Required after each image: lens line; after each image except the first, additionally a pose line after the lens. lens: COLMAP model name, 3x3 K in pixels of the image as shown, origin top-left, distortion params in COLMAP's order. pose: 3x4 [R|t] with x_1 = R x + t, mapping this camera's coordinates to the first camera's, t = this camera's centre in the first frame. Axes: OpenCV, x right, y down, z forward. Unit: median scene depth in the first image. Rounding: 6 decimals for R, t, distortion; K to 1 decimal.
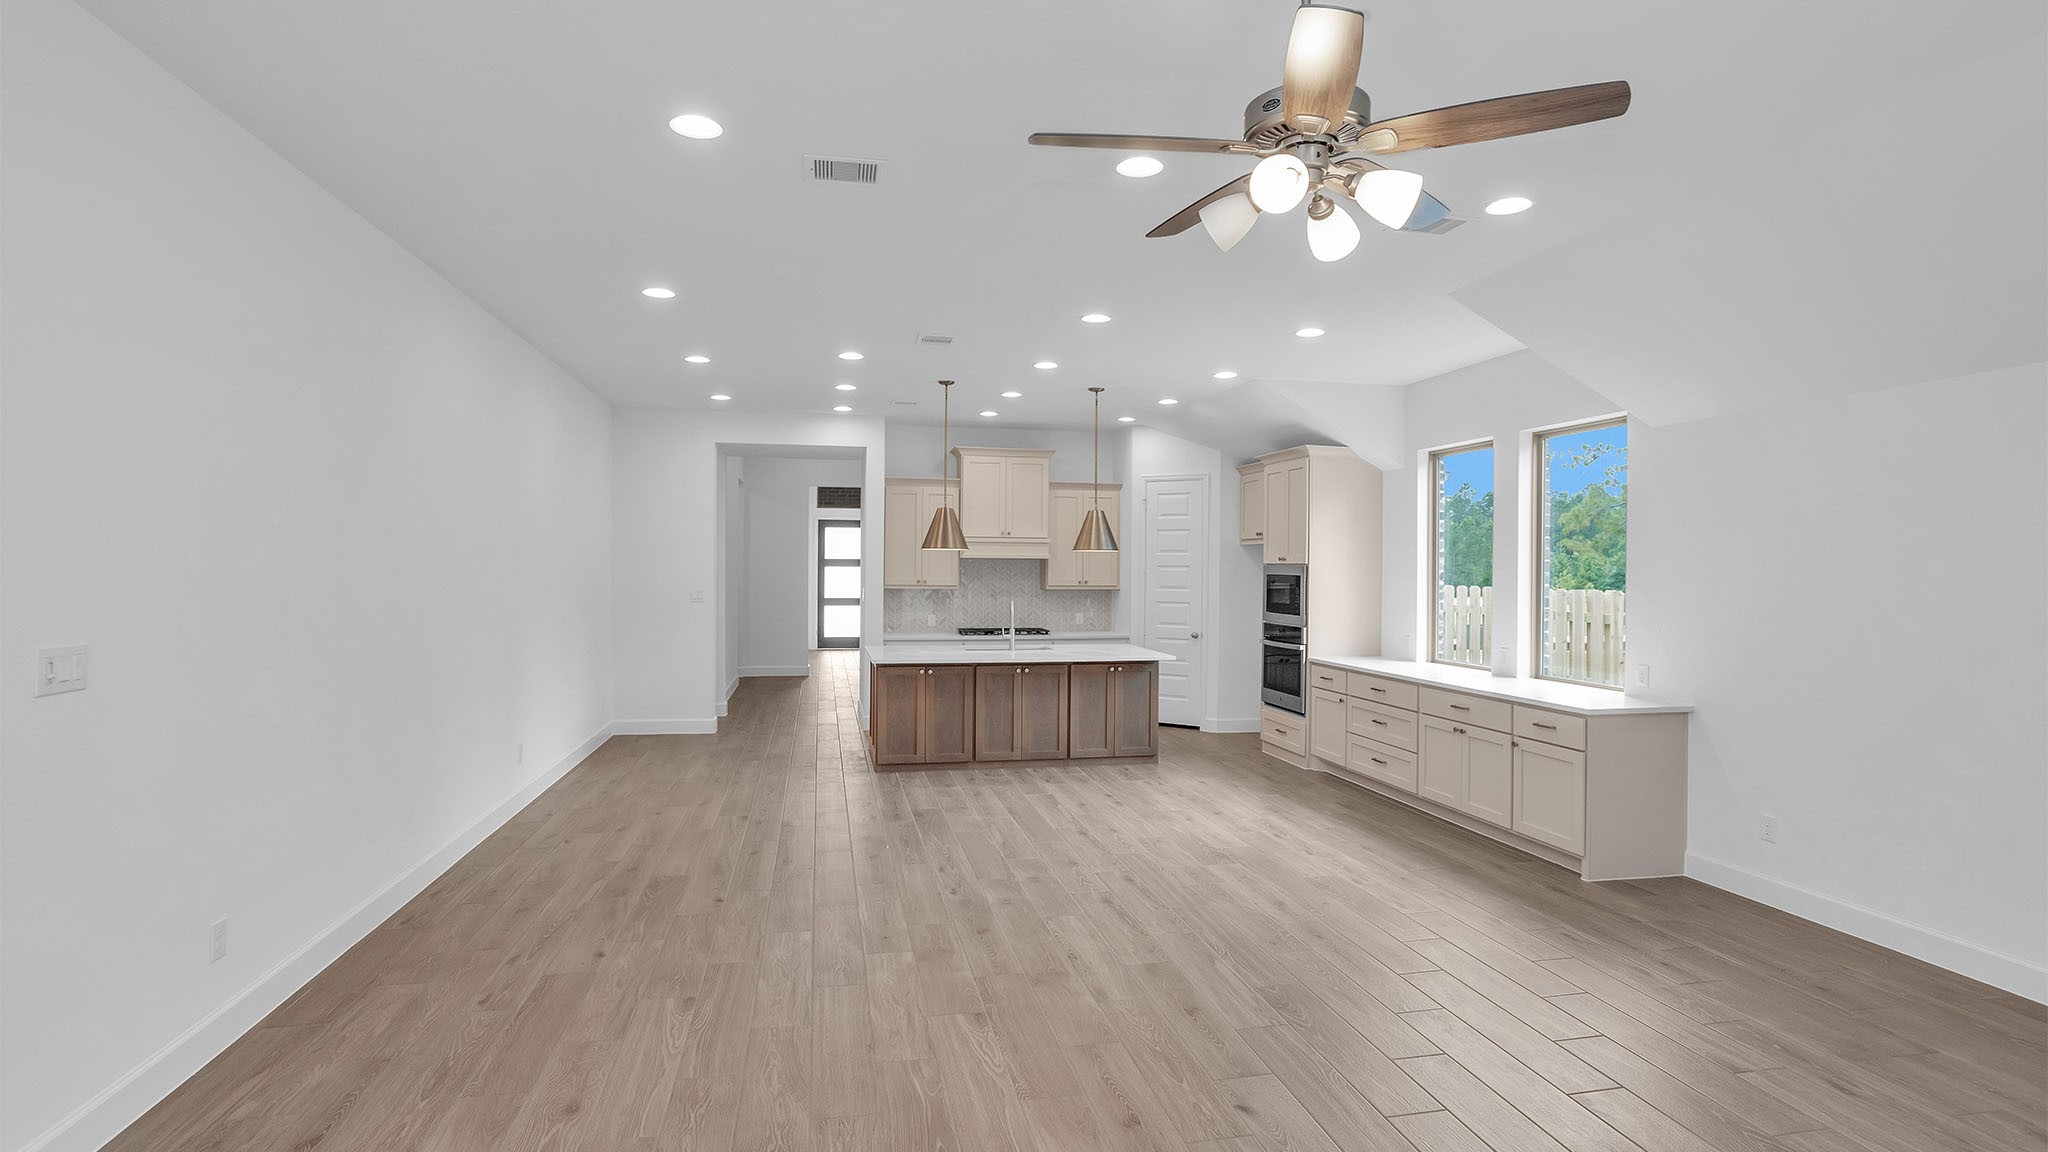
lens RADIAL K [[988.1, 0, 1017.4], [0, 988.1, 563.9], [0, 0, 1]] dist [-0.049212, 0.023966]
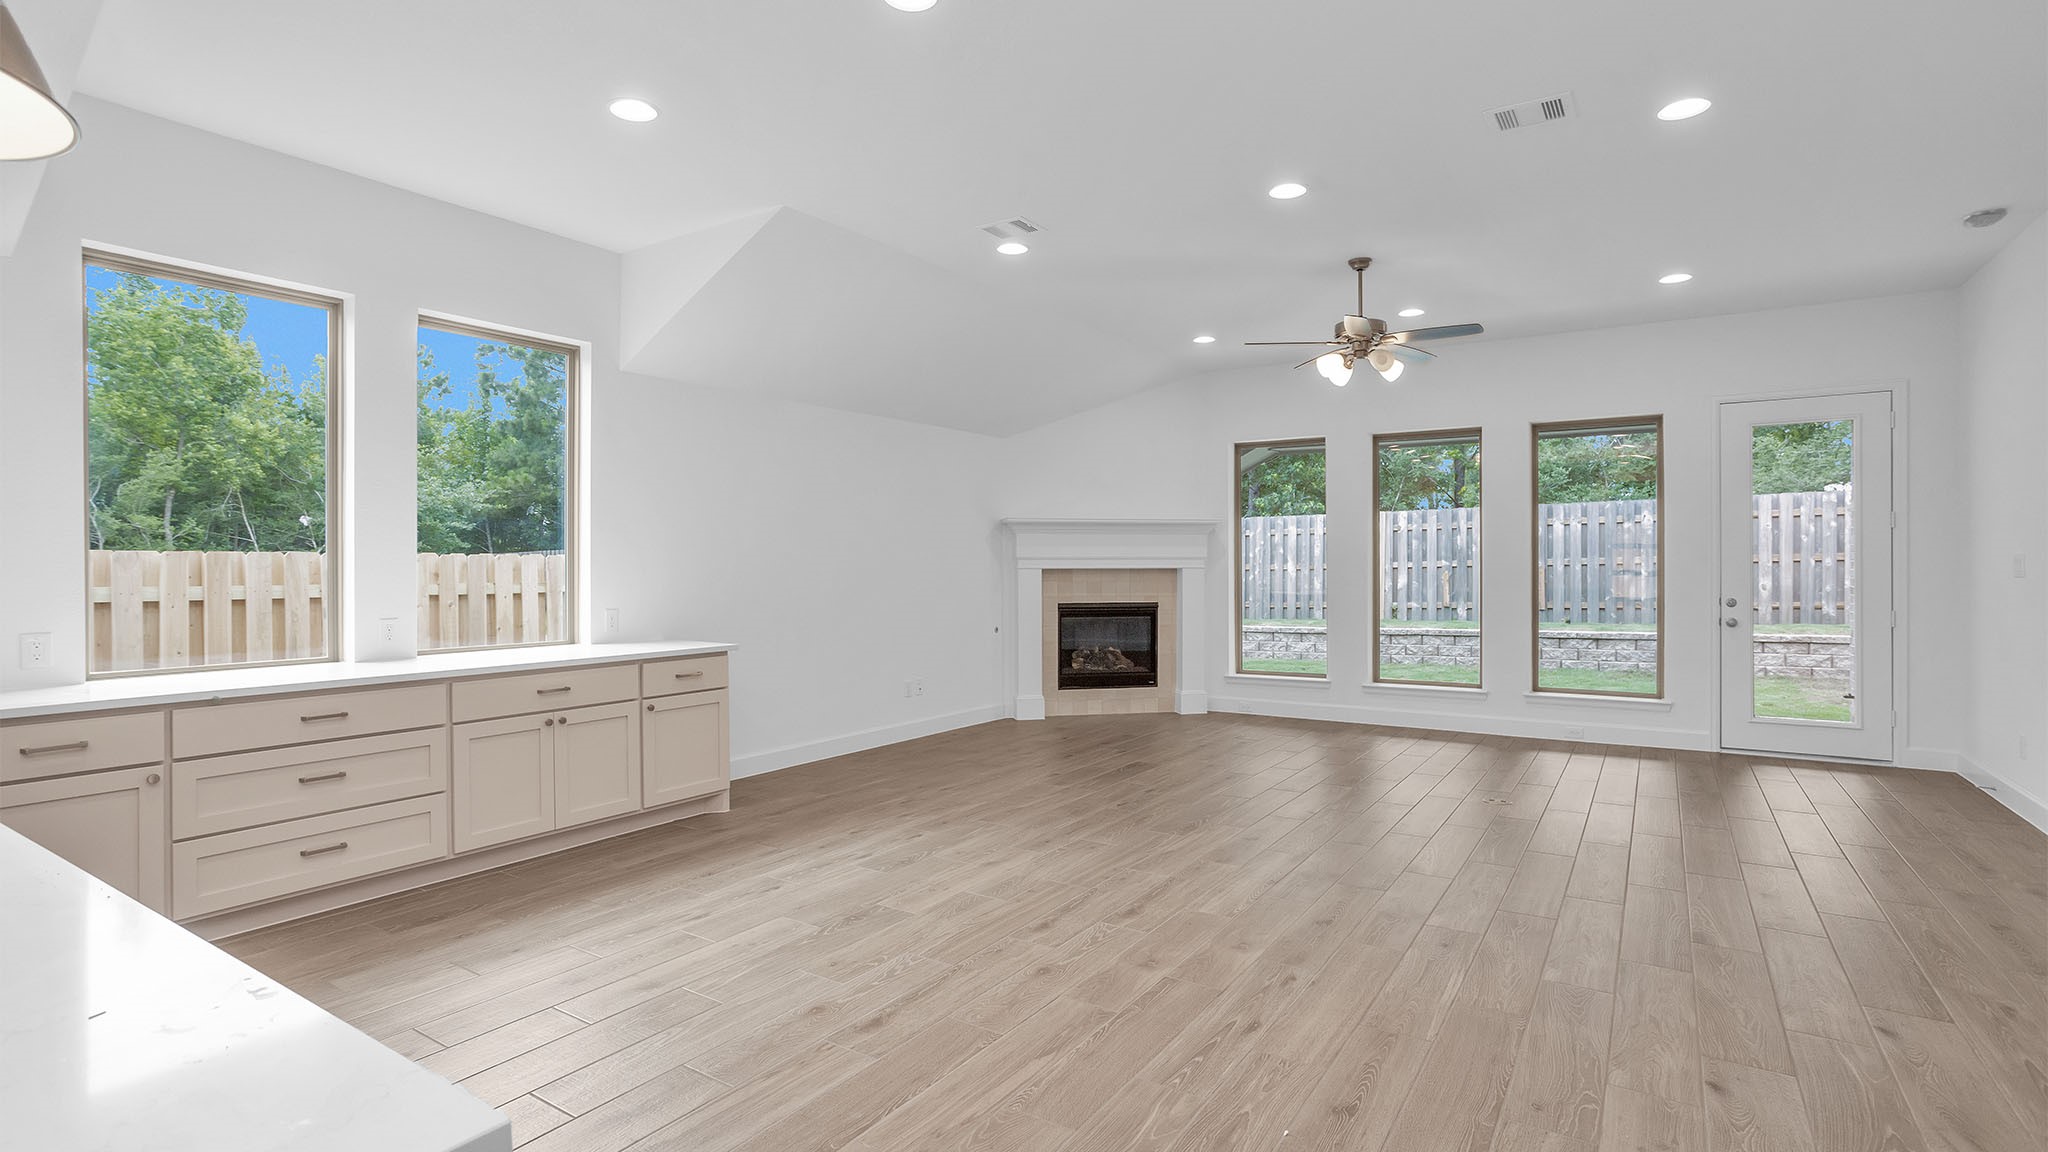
lens RADIAL K [[982.6, 0, 1024.0], [0, 982.6, 576.0], [0, 0, 1]] dist [-0.029425, 0.019993]
pose [[-0.709534, -0.016219, 0.704484, -0.244439], [-0.007458, 0.999852, 0.015507, 0.035987], [-0.704631, 0.005749, -0.709550, 0.987787]]
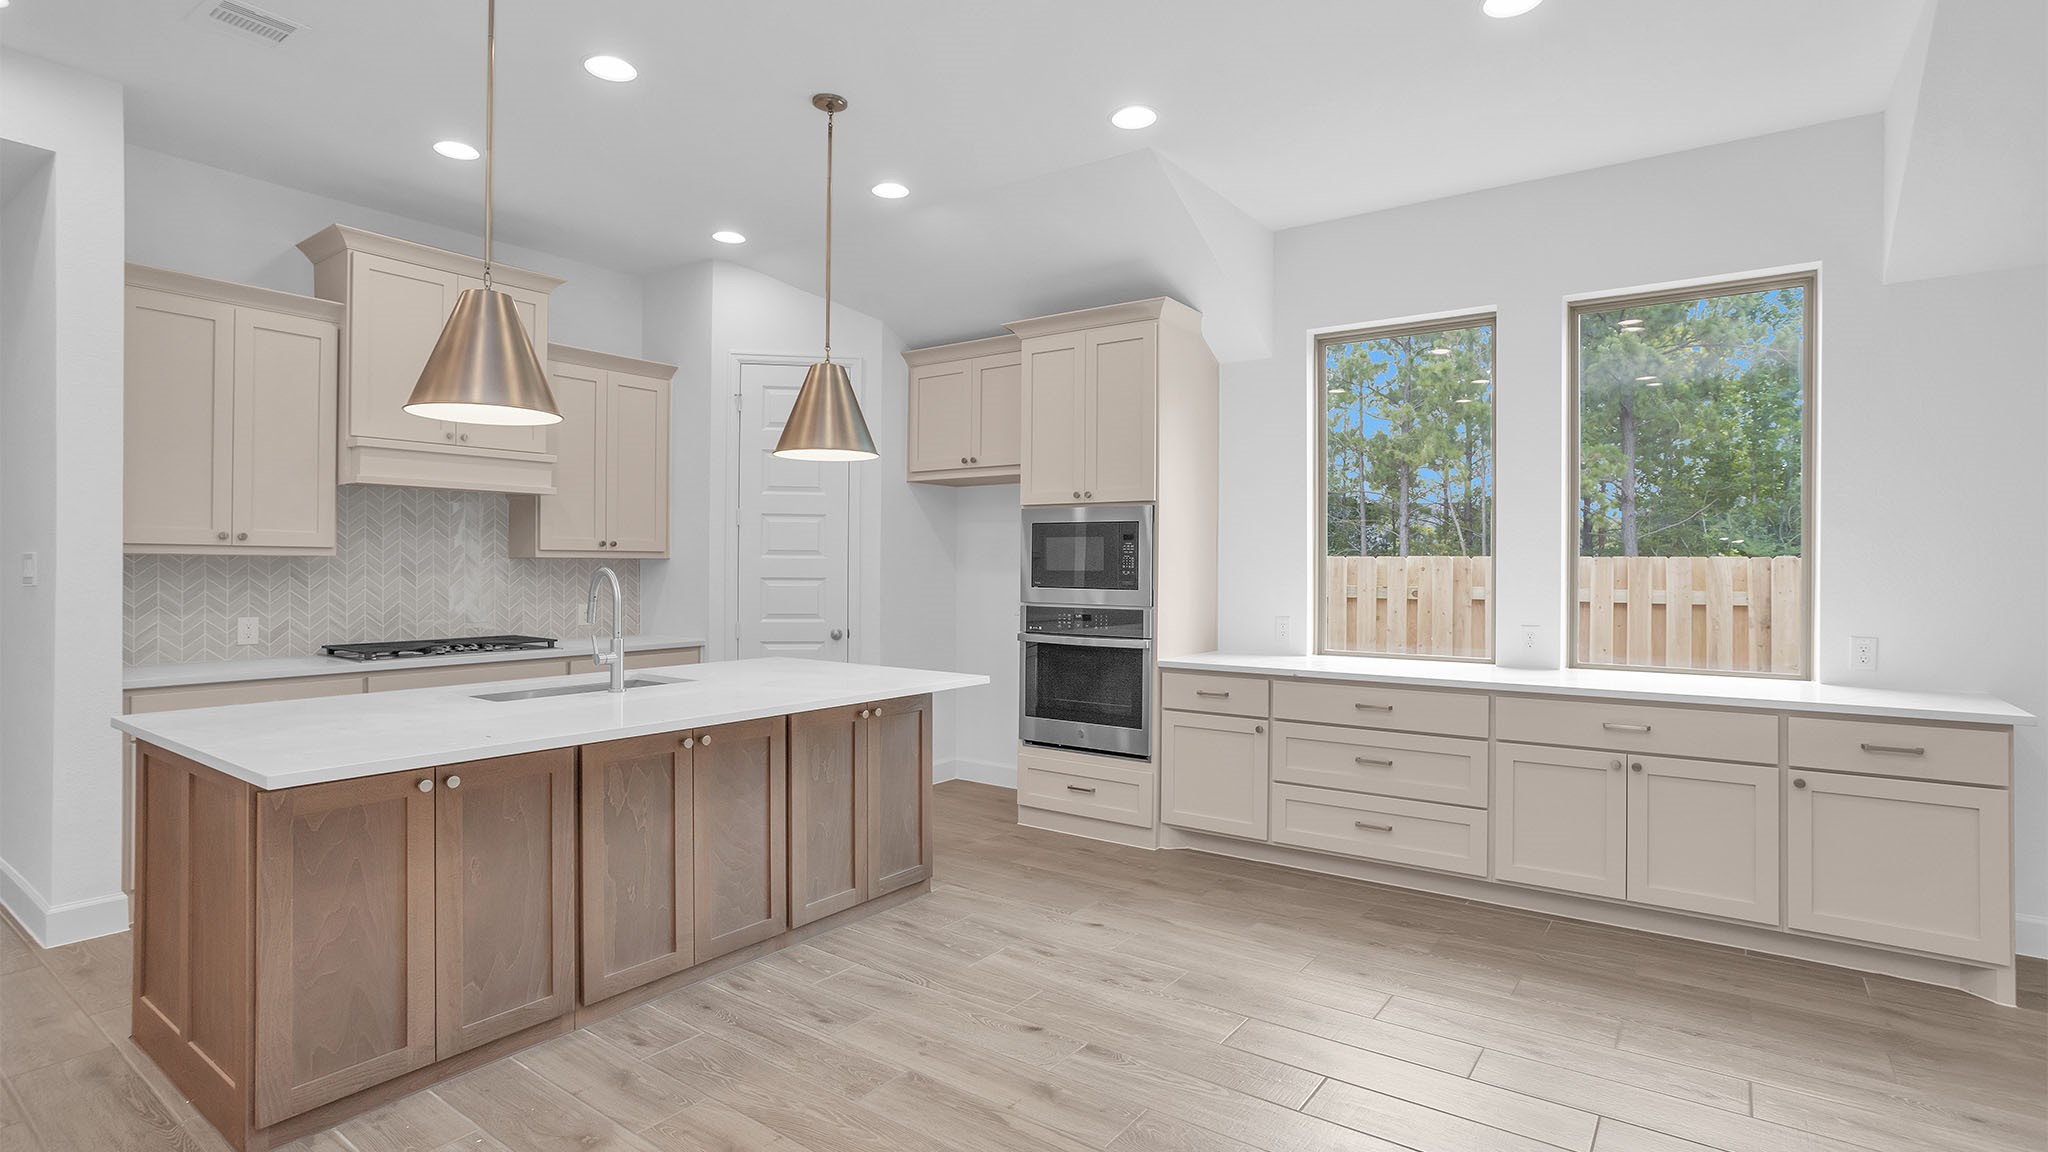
lens RADIAL K [[988.1, 0, 1017.4], [0, 988.1, 563.9], [0, 0, 1]] dist [-0.049212, 0.023966]
pose [[0.737242, -0.003988, 0.675617, -0.168591], [-0.001076, 0.999974, 0.007076, 0.034030], [-0.675628, -0.005944, 0.737219, 0.633708]]
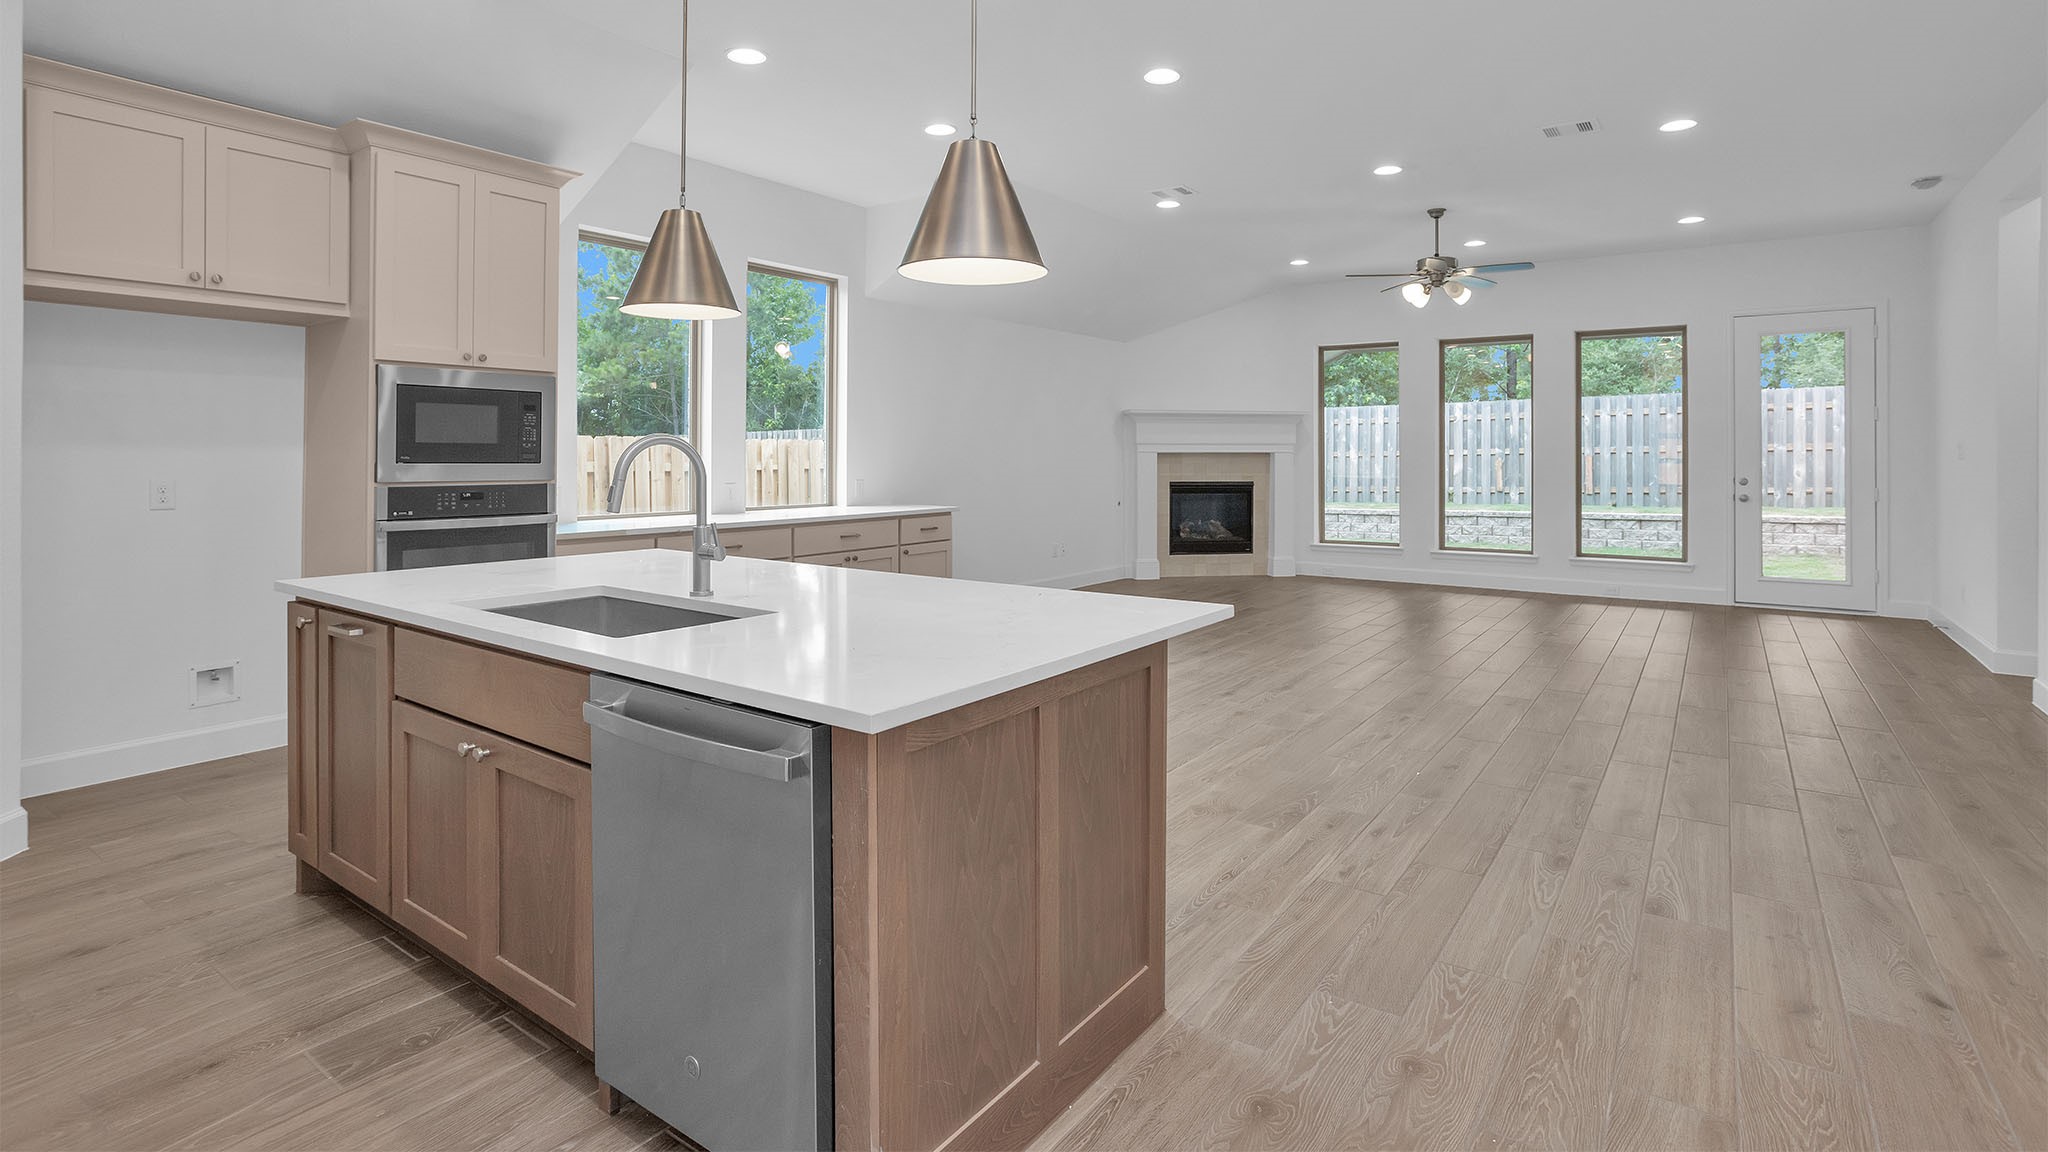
lens RADIAL K [[996.8, 0, 1040.7], [0, 996.8, 457.1], [0, 0, 1]] dist [-0.001874, 0.000544]
pose [[-0.694693, -0.013050, 0.719188, -0.328669], [-0.010959, 0.999911, 0.007558, 0.042622], [-0.719223, -0.002631, -0.694775, 1.222657]]
